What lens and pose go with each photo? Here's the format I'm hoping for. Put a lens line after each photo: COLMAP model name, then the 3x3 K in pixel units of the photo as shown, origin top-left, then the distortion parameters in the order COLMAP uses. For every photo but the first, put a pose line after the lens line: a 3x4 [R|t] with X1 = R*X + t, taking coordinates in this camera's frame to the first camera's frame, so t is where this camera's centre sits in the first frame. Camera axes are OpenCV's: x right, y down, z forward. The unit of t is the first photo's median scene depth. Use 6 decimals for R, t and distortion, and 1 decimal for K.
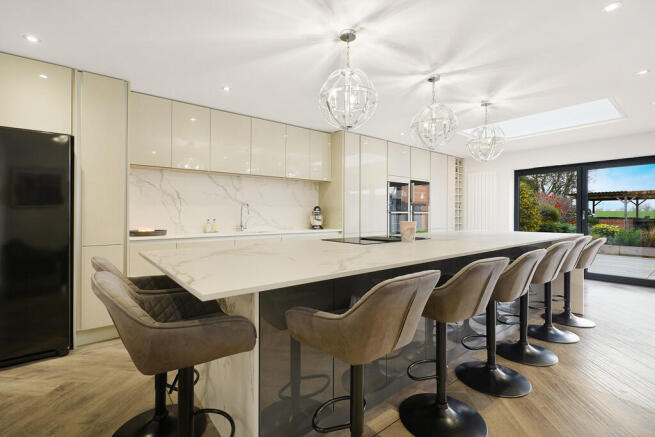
lens RADIAL K [[302.1, 0, 325.5], [0, 302.1, 214.1], [0, 0, 1]] dist [-0.004513, -0.000195]
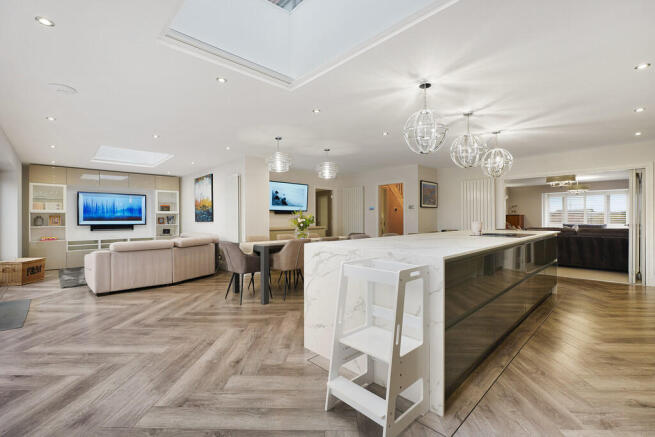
lens RADIAL K [[289.1, 0, 324.9], [0, 289.1, 217.6], [0, 0, 1]] dist [0.001884, 0.000301]
pose [[-0.996360, 0.005177, -0.085090, 0.736270], [0.005193, 0.999987, 0.000033, -0.000459], [0.085089, -0.000409, -0.996373, 1.486679]]
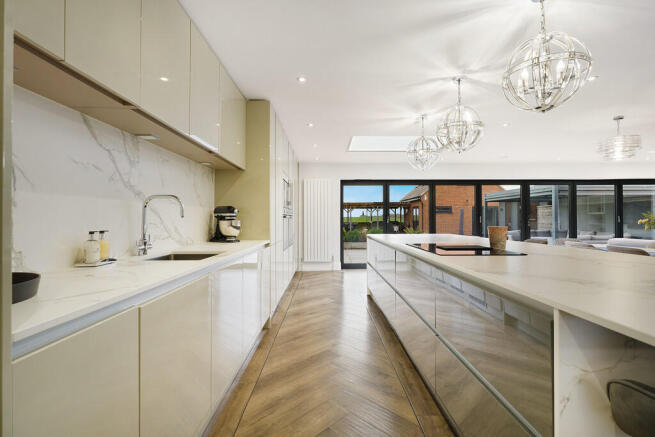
lens RADIAL K [[309.4, 0, 327.5], [0, 309.4, 218.5], [0, 0, 1]] dist [-0.000975, -0.000084]
pose [[0.620164, 0.000483, 0.784472, -0.471170], [0.000499, 0.999999, -0.001010, 0.002214], [-0.784472, 0.001017, 0.620163, 0.480317]]
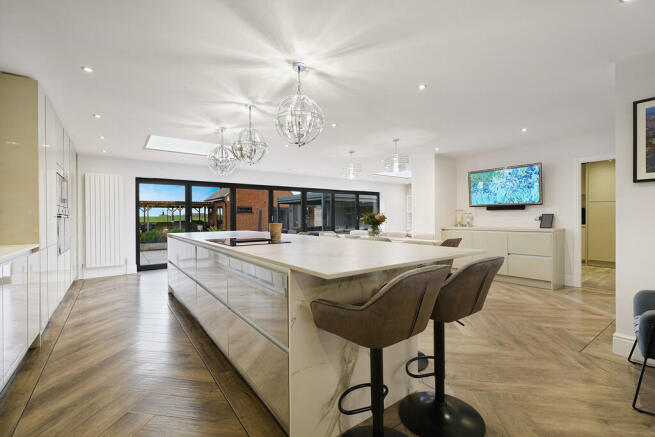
lens RADIAL K [[289.1, 0, 324.9], [0, 289.1, 217.6], [0, 0, 1]] dist [0.001884, 0.000301]
pose [[0.044678, -0.000905, 0.999001, -0.546813], [0.005944, 0.999982, 0.000640, 0.002444], [-0.998984, 0.005909, 0.044683, 0.433805]]
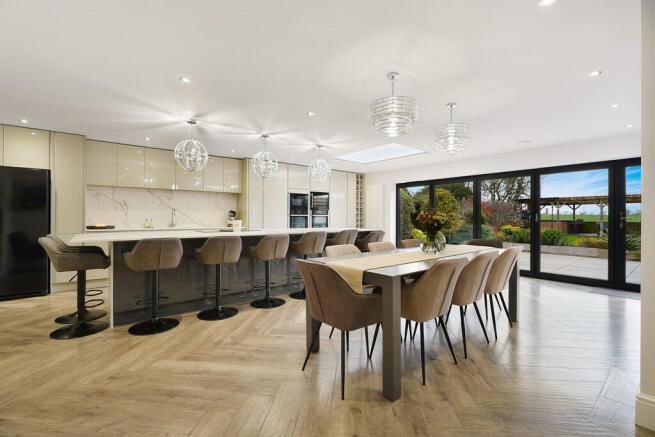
lens RADIAL K [[289.1, 0, 324.9], [0, 289.1, 217.6], [0, 0, 1]] dist [0.001884, 0.000301]
pose [[0.999991, 0.003308, 0.002807, 0.465643], [-0.003316, 0.999991, 0.002693, 0.002128], [-0.002798, -0.002703, 0.999992, -0.422196]]
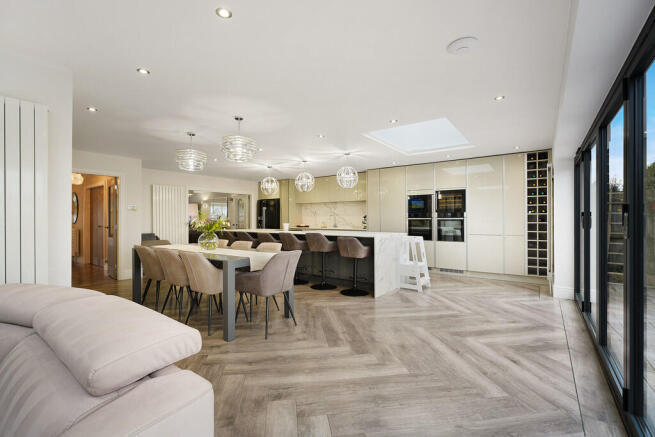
lens RADIAL K [[289.1, 0, 324.9], [0, 289.1, 217.6], [0, 0, 1]] dist [0.001884, 0.000301]
pose [[0.247988, -0.005397, -0.968748, 1.716397], [0.003828, 0.999982, -0.004591, -0.006997], [0.968756, -0.002570, 0.248004, 0.403486]]
